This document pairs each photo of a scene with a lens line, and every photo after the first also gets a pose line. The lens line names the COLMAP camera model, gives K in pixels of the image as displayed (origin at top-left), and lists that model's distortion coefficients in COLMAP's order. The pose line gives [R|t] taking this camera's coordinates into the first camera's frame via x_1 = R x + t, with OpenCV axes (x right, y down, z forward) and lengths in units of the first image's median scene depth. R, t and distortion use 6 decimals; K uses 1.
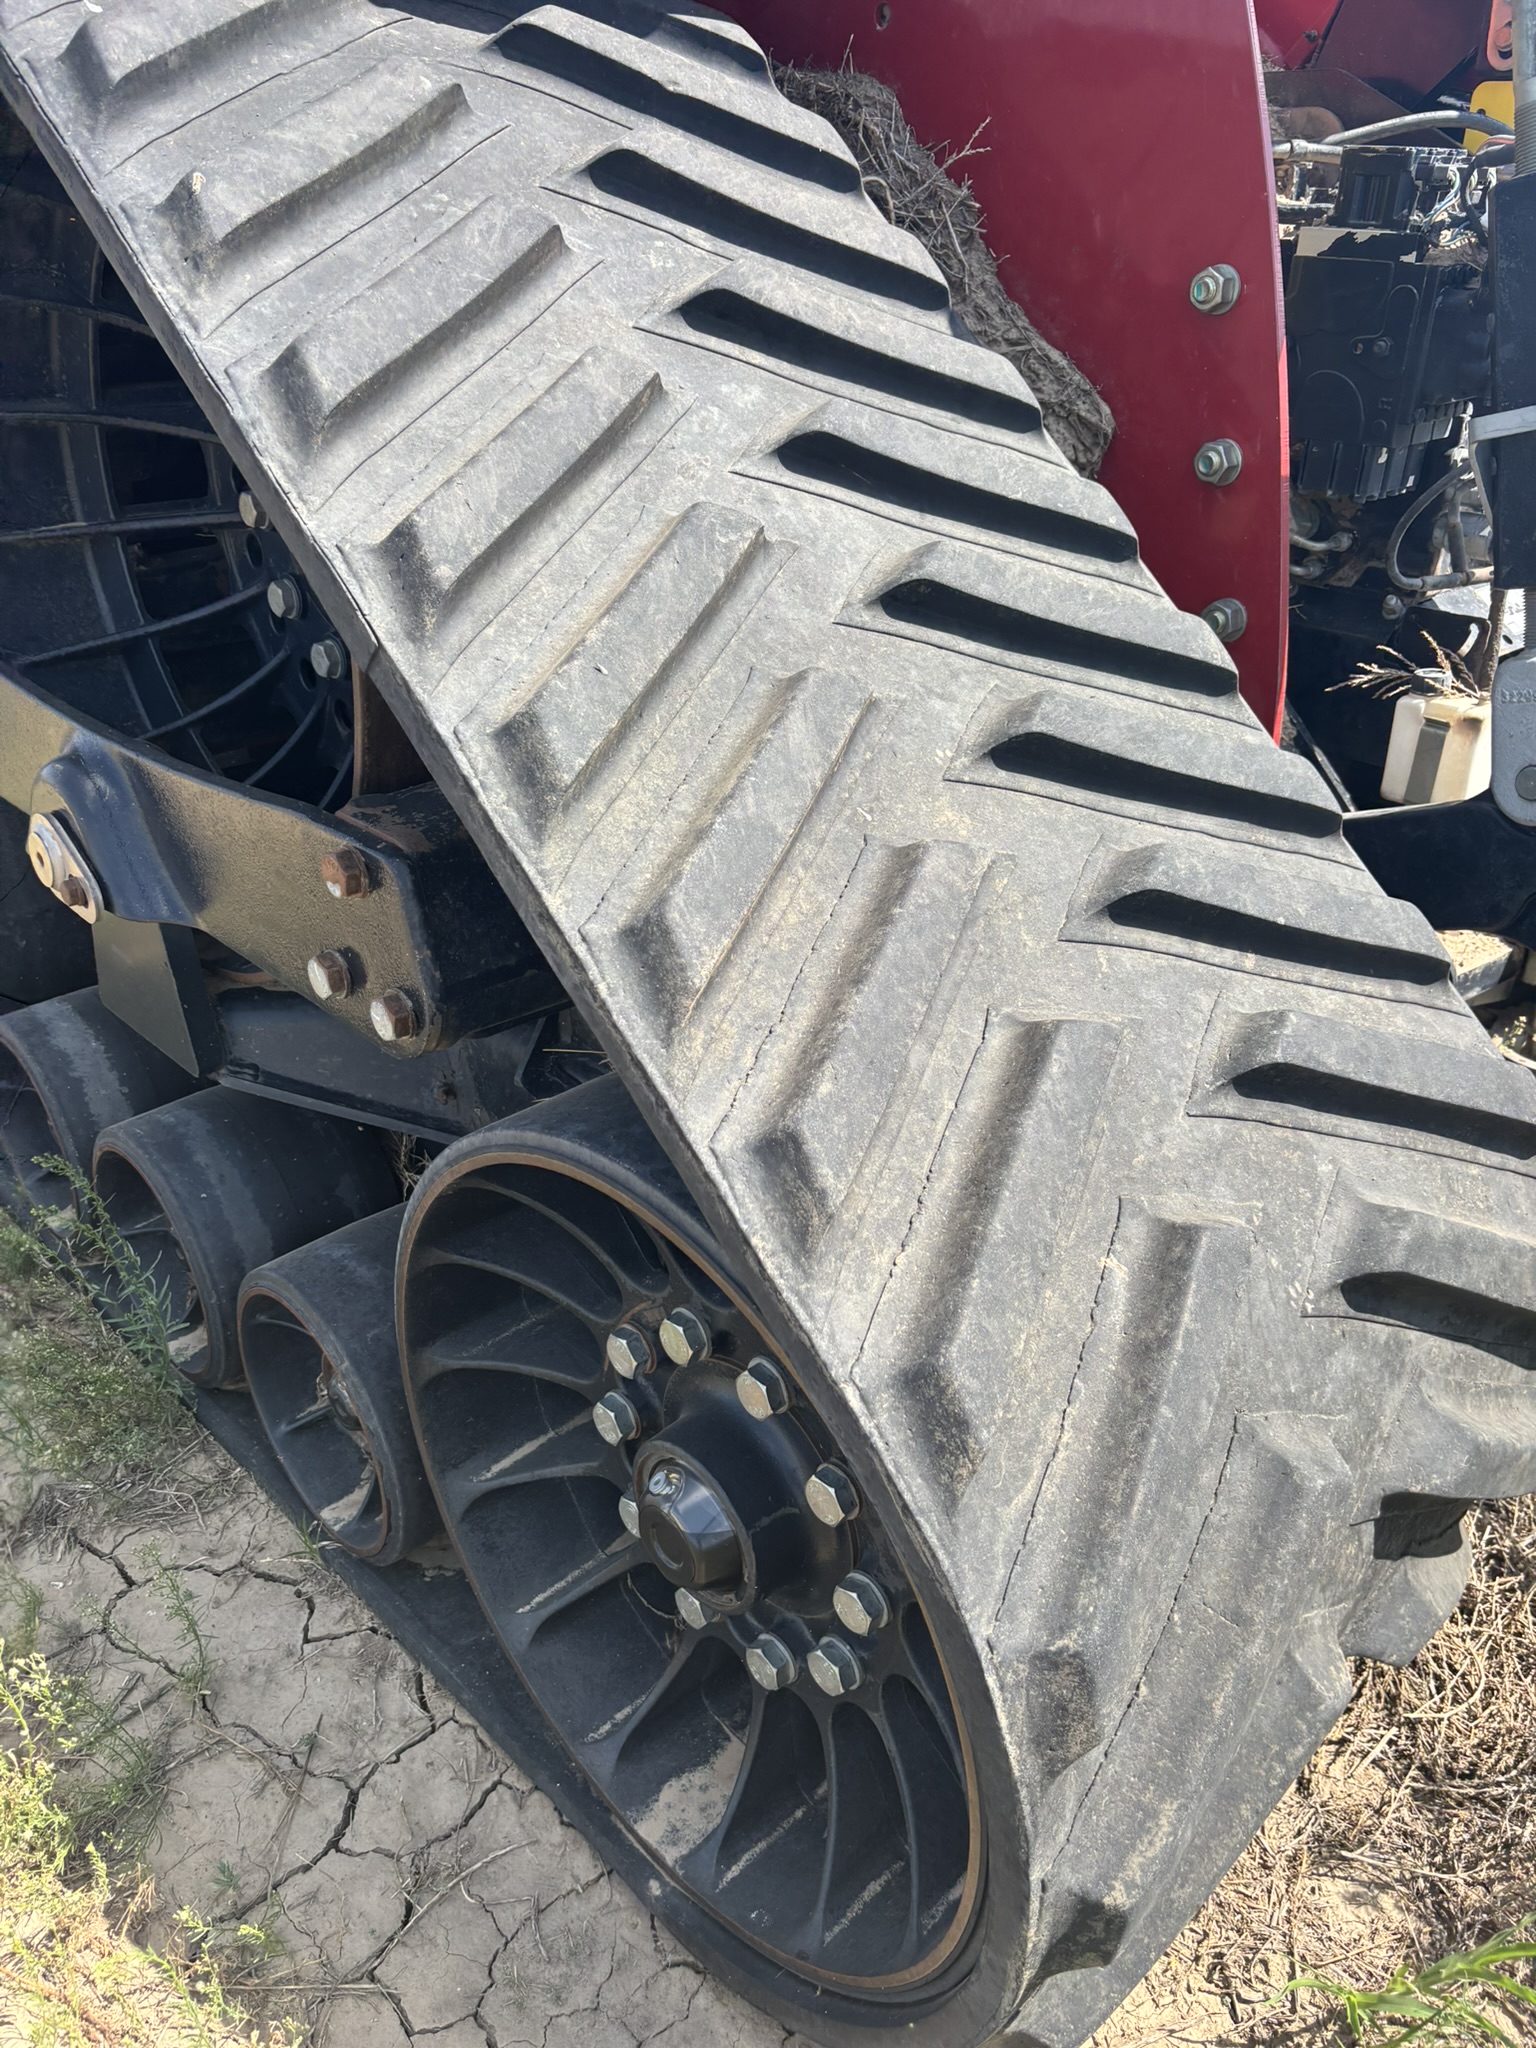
lens RADIAL K [[1523.6, 0, 781.5], [0, 1523.6, 1002.4], [0, 0, 1]] dist [0.032865, -0.055114]
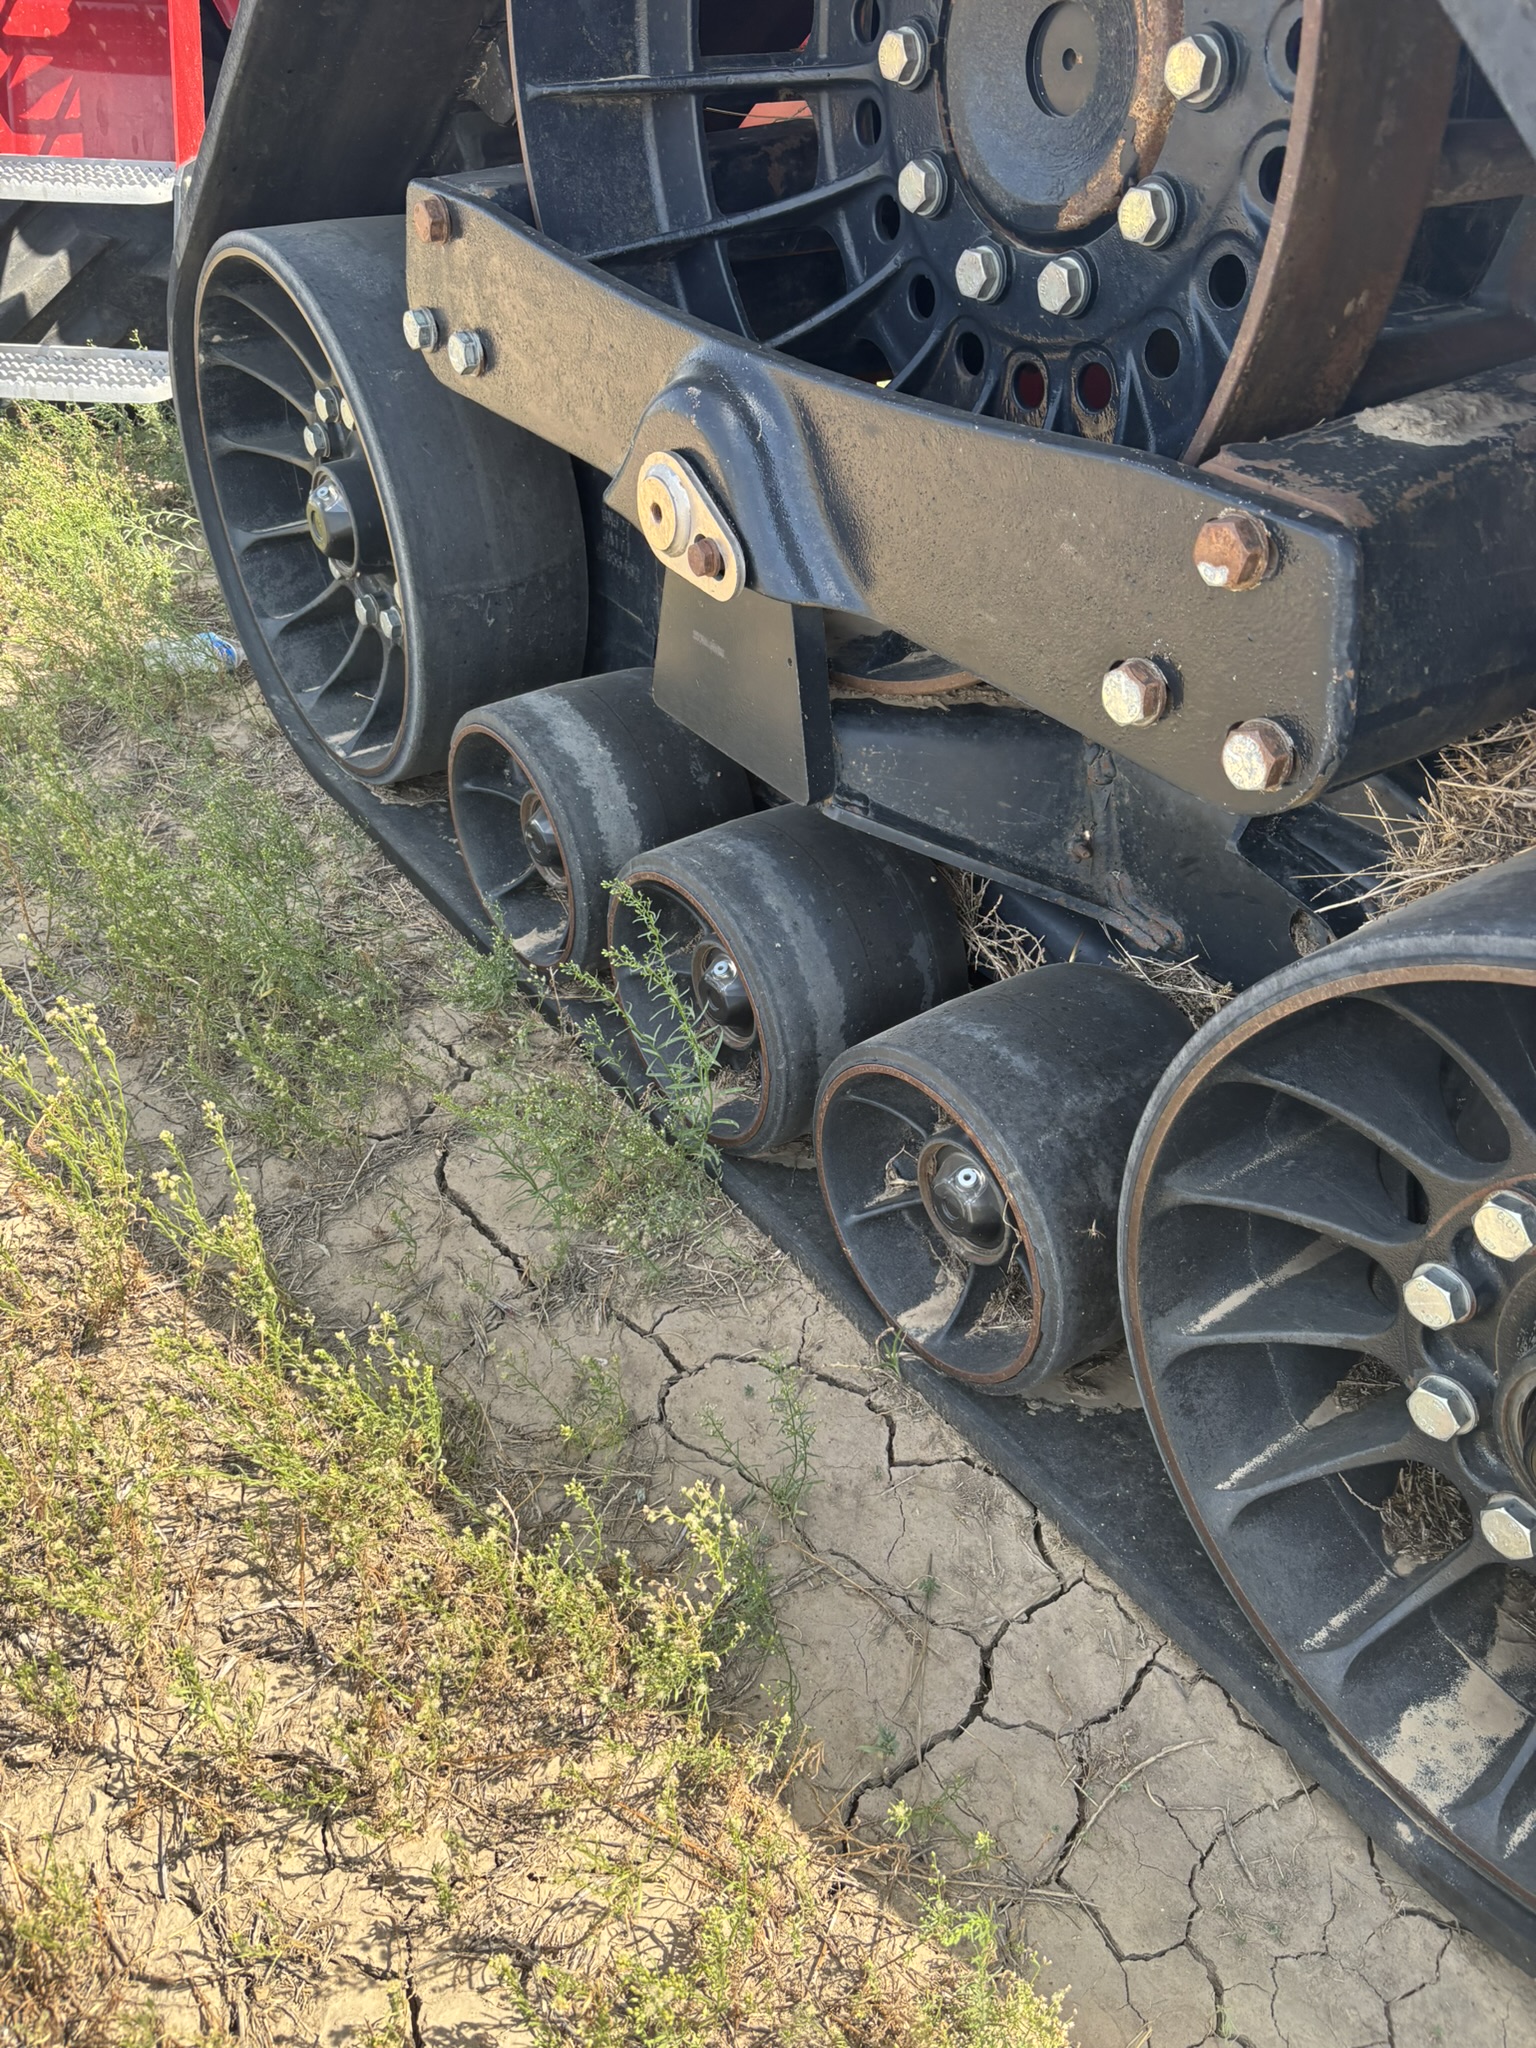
lens RADIAL K [[1523.6, 0, 771.6], [0, 1523.6, 1022.8], [0, 0, 1]] dist [0.032865, -0.055114]
pose [[0.990483, 0.100600, -0.093934, -0.345385], [-0.081786, 0.979102, 0.186199, 0.014051], [0.110702, -0.176744, 0.978011, 0.193855]]
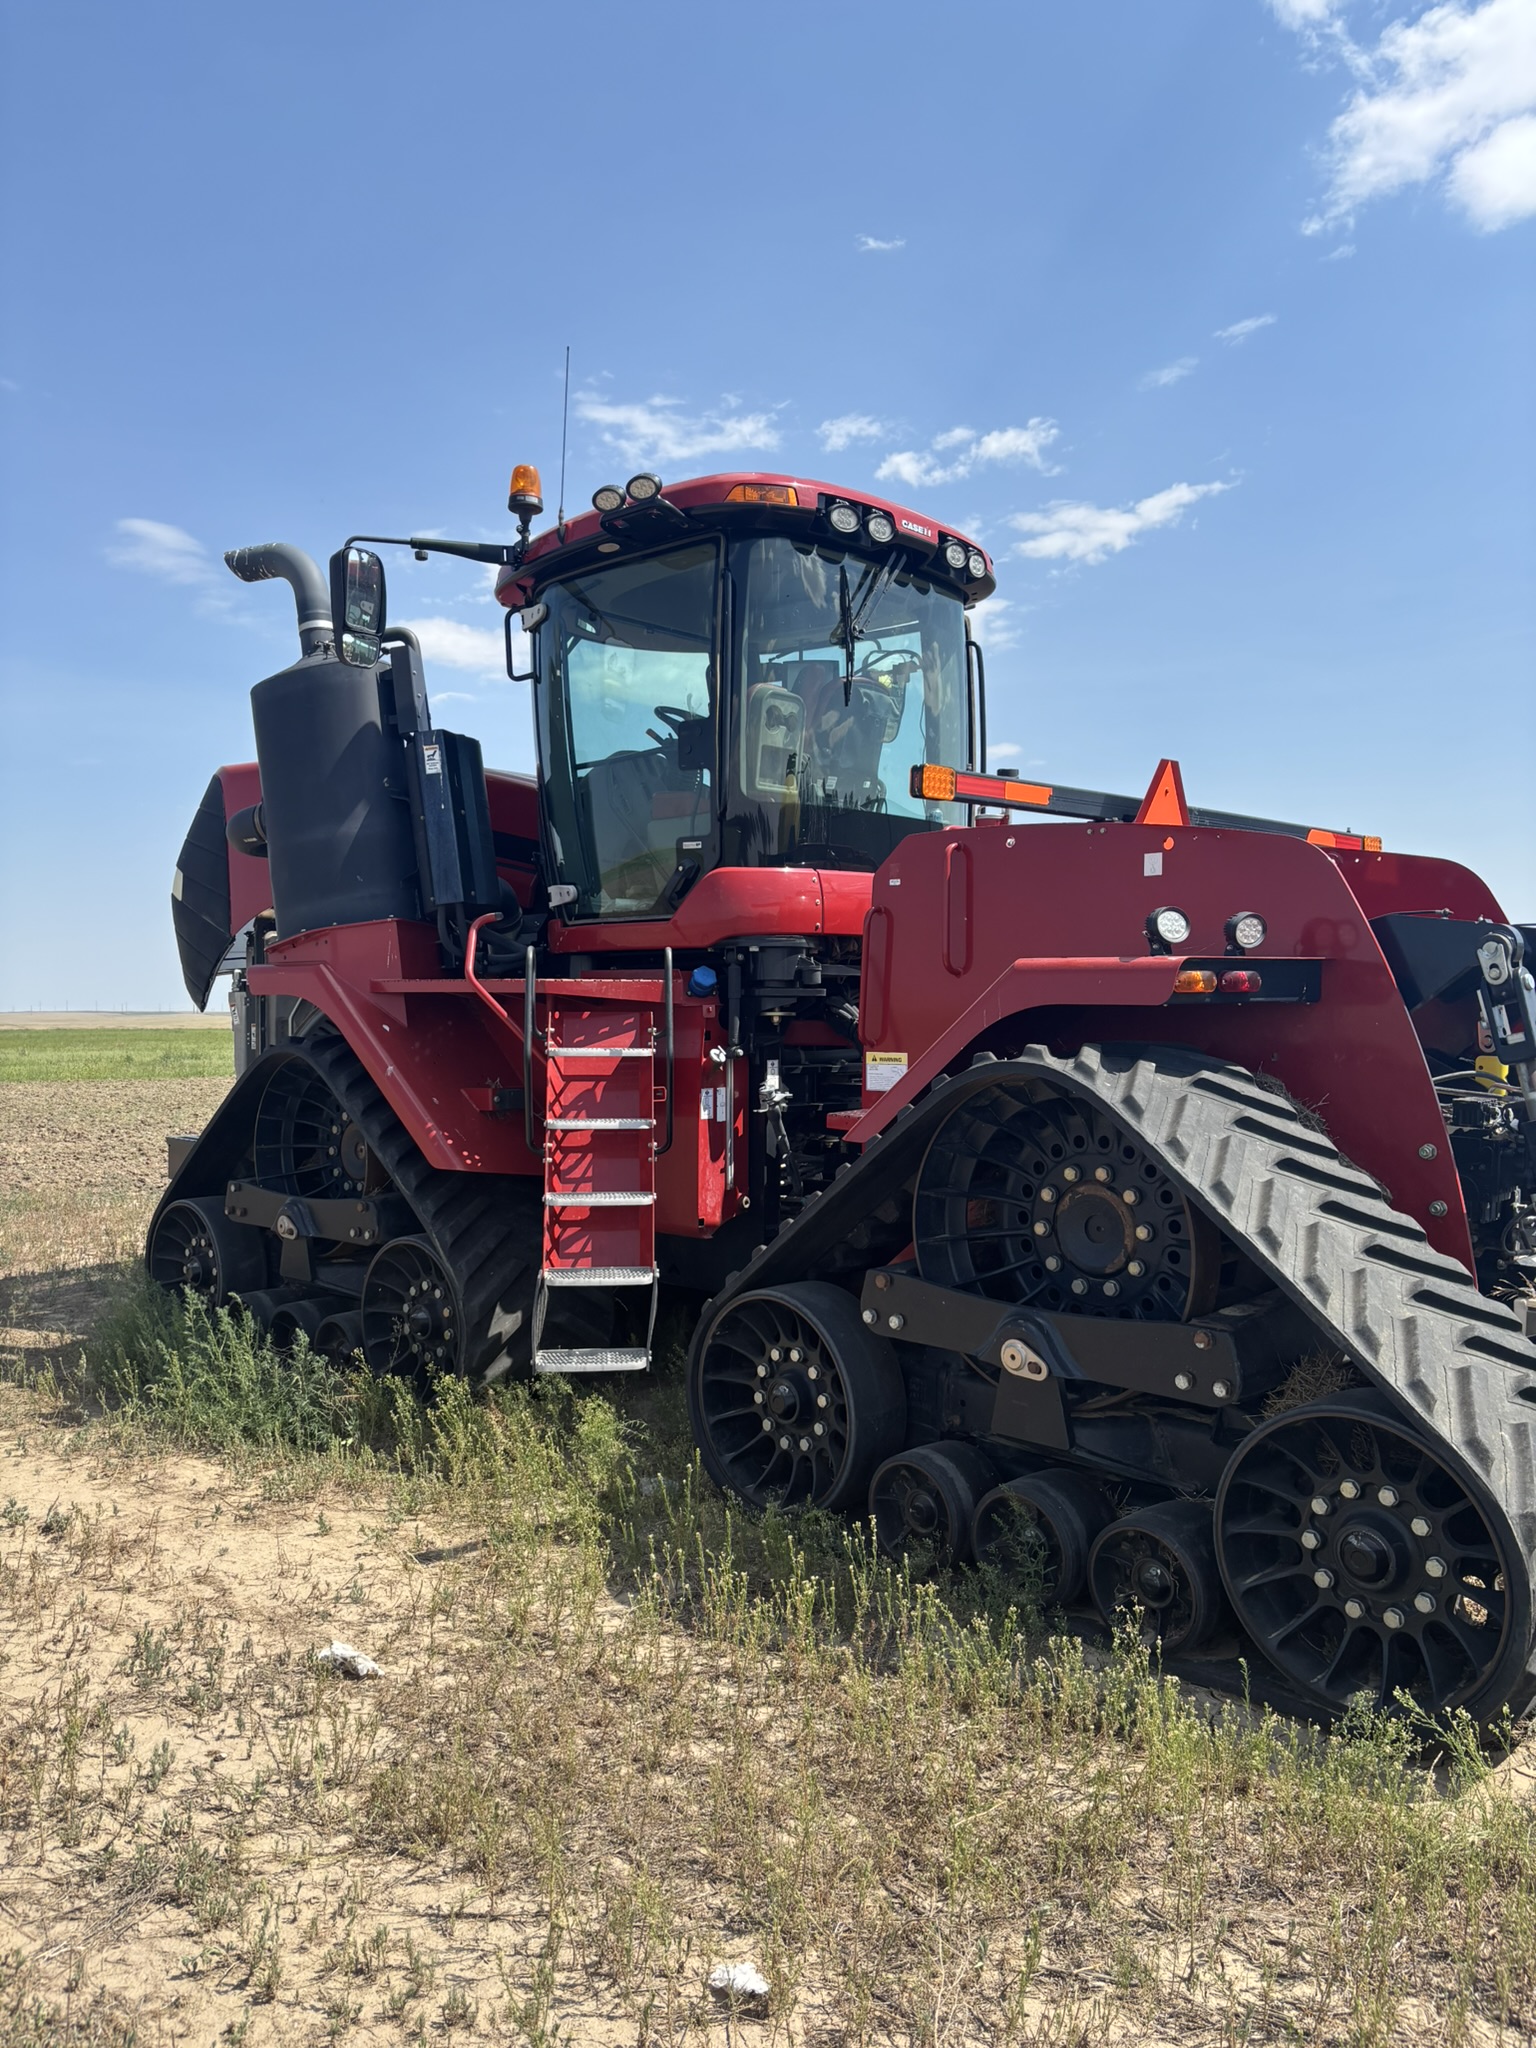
lens RADIAL K [[1523.6, 0, 760.8], [0, 1523.6, 1044.9], [0, 0, 1]] dist [0.032865, -0.055114]
pose [[0.999725, -0.006986, 0.022384, -1.028781], [0.015965, 0.901940, -0.431567, 0.571201], [-0.017174, 0.431806, 0.901803, -1.650705]]
